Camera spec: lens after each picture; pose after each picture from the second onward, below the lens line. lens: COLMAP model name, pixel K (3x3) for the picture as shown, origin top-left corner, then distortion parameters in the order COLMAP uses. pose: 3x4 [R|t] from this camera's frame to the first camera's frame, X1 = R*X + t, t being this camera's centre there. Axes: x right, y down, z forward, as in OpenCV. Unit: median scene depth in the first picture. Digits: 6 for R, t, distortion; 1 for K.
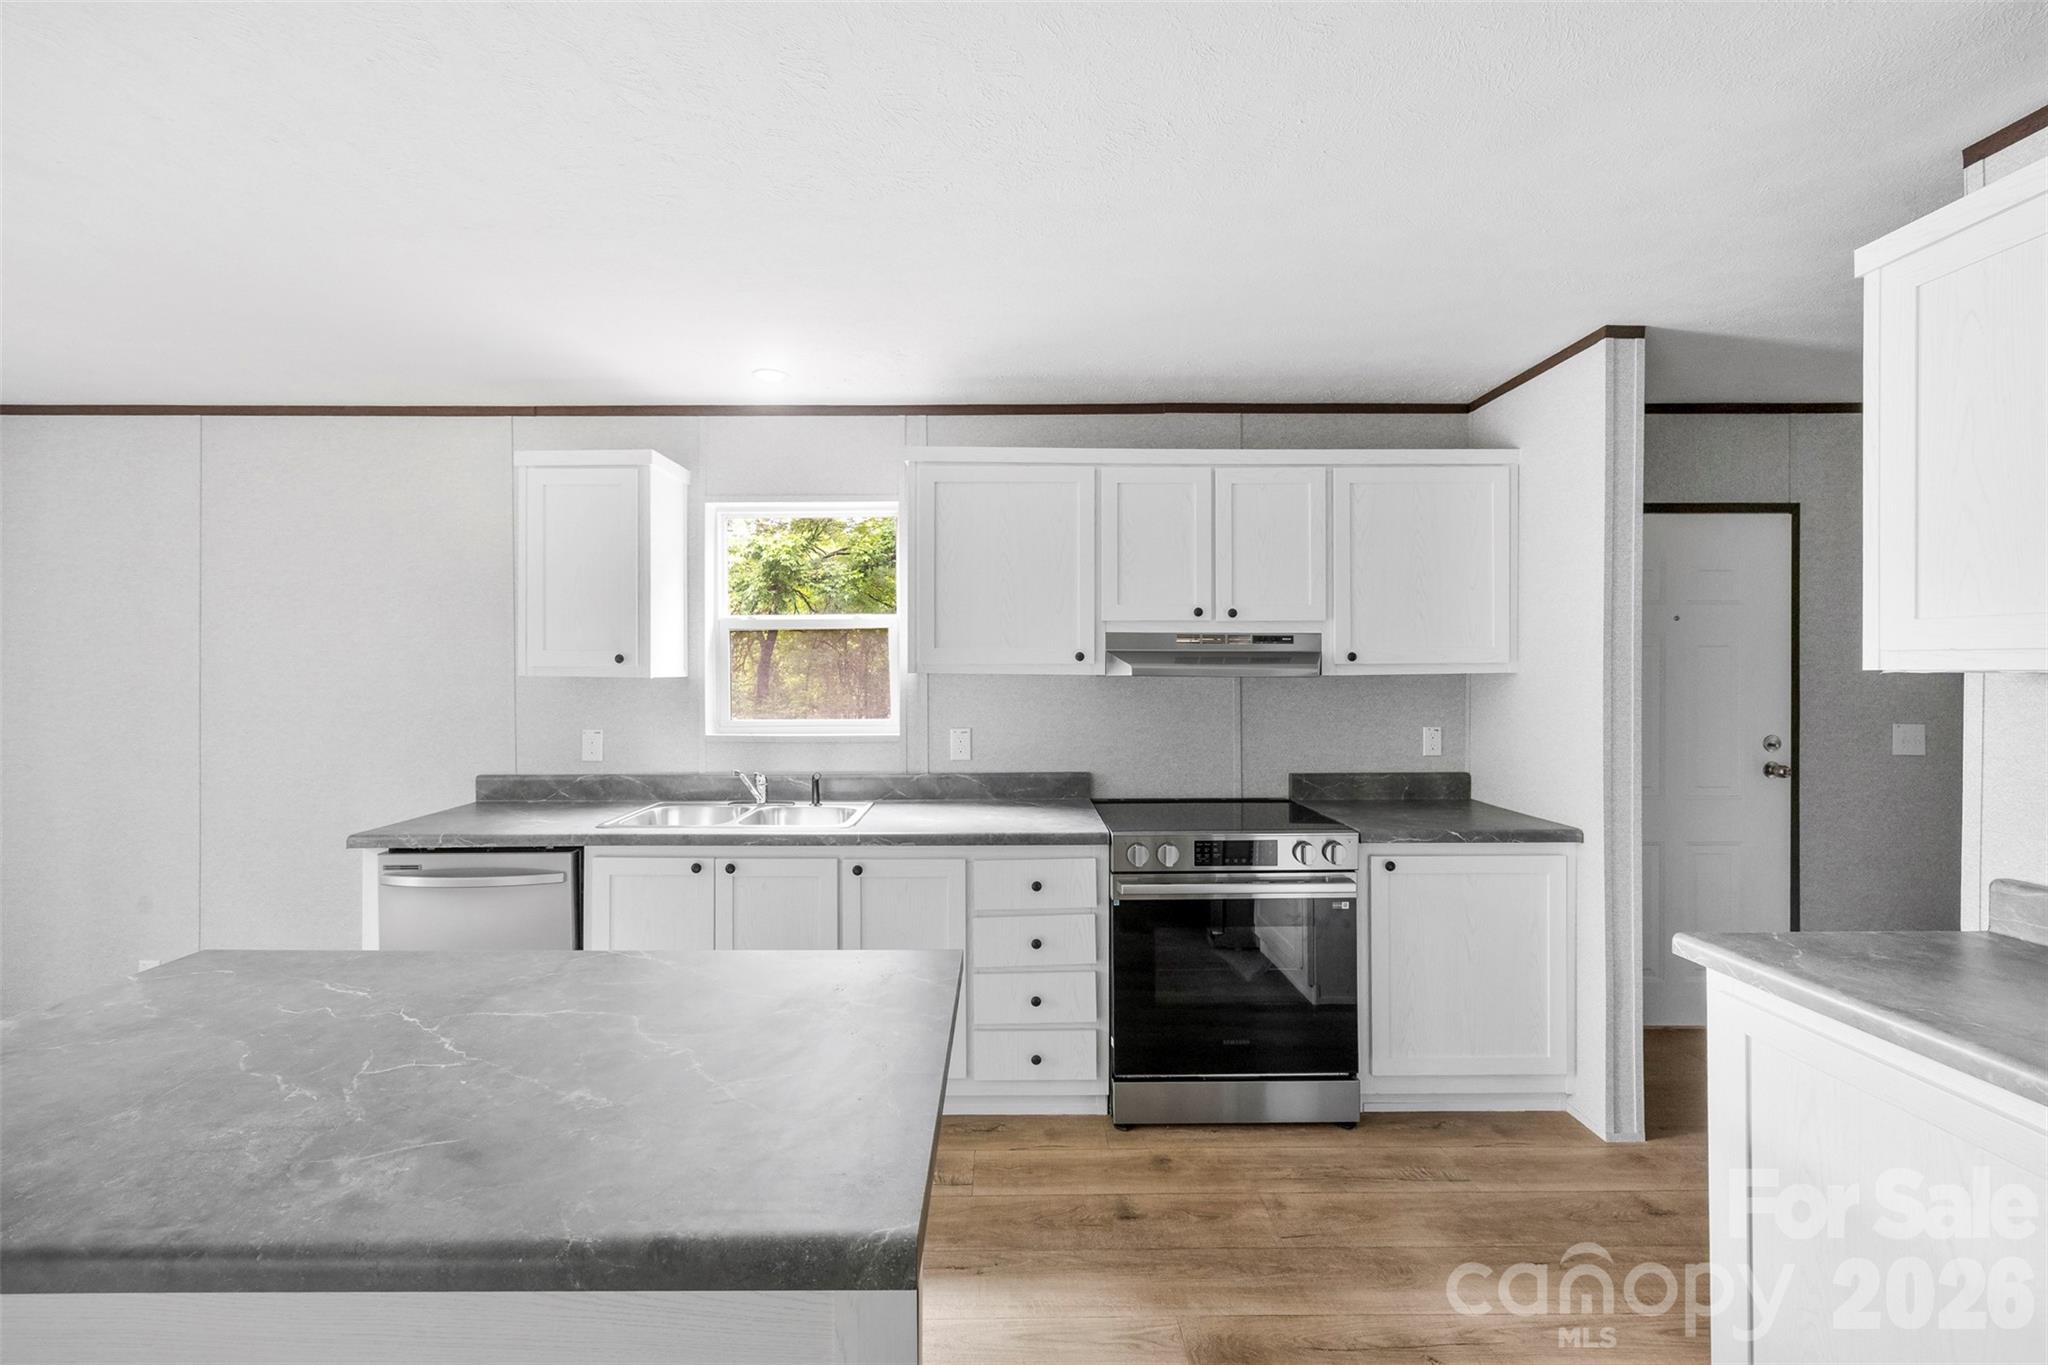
lens RADIAL K [[800.6, 0, 1006.0], [0, 800.6, 669.8], [0, 0, 1]] dist [0.000324, 0.000254]
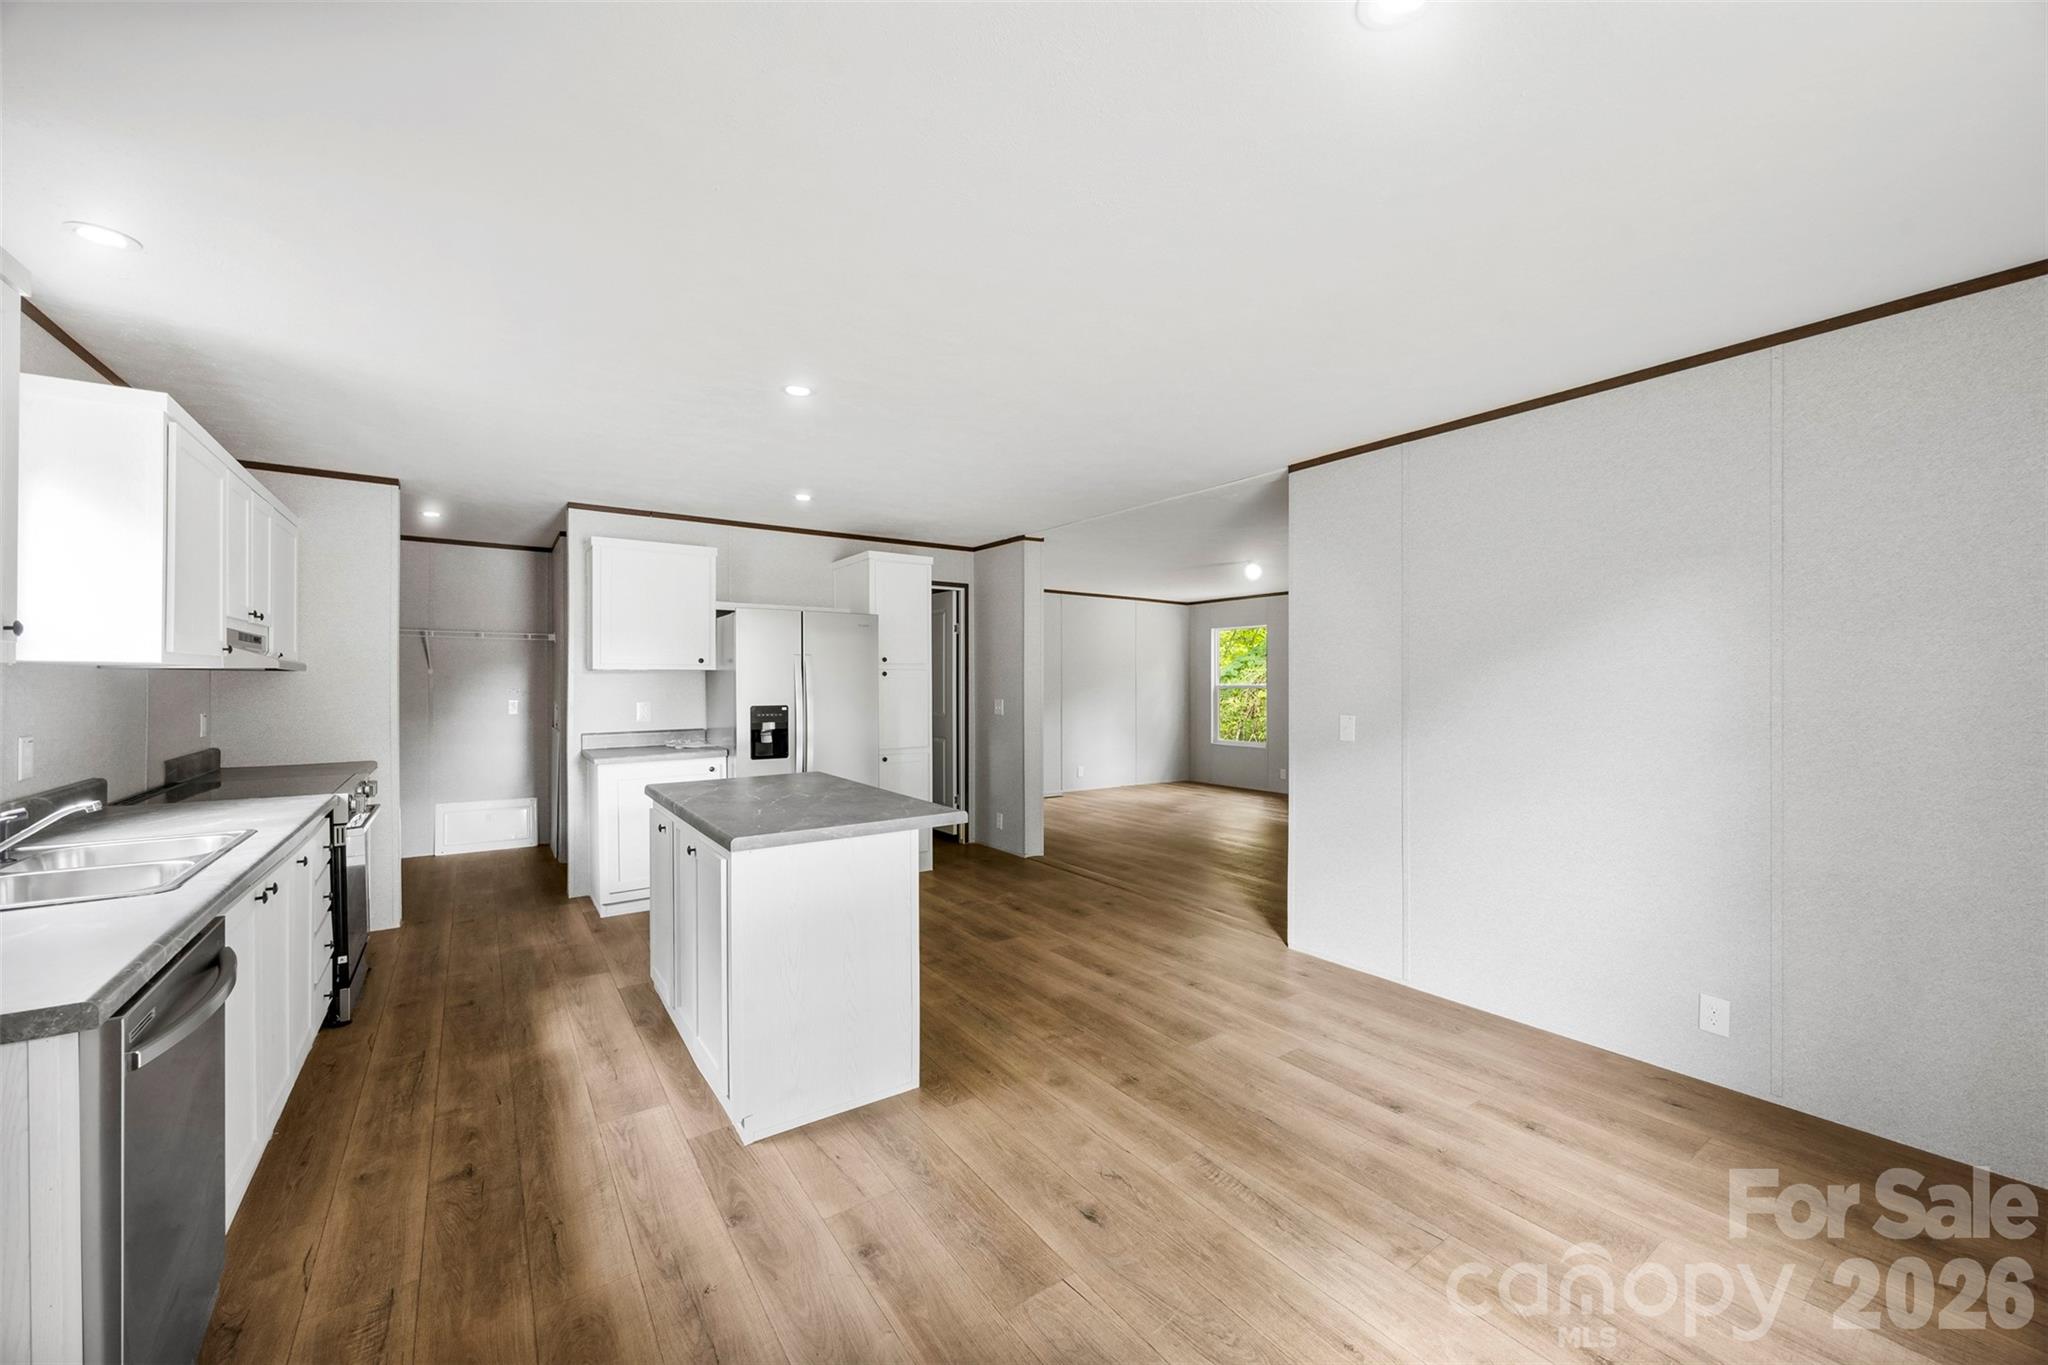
lens RADIAL K [[787.6, 0, 1033.7], [0, 787.6, 682.1], [0, 0, 1]] dist [-0.001727, -0.000160]
pose [[-0.576380, -0.002697, 0.817178, -1.334206], [0.002639, 0.999983, 0.005162, 0.022882], [-0.817178, 0.005132, -0.576363, 0.730302]]
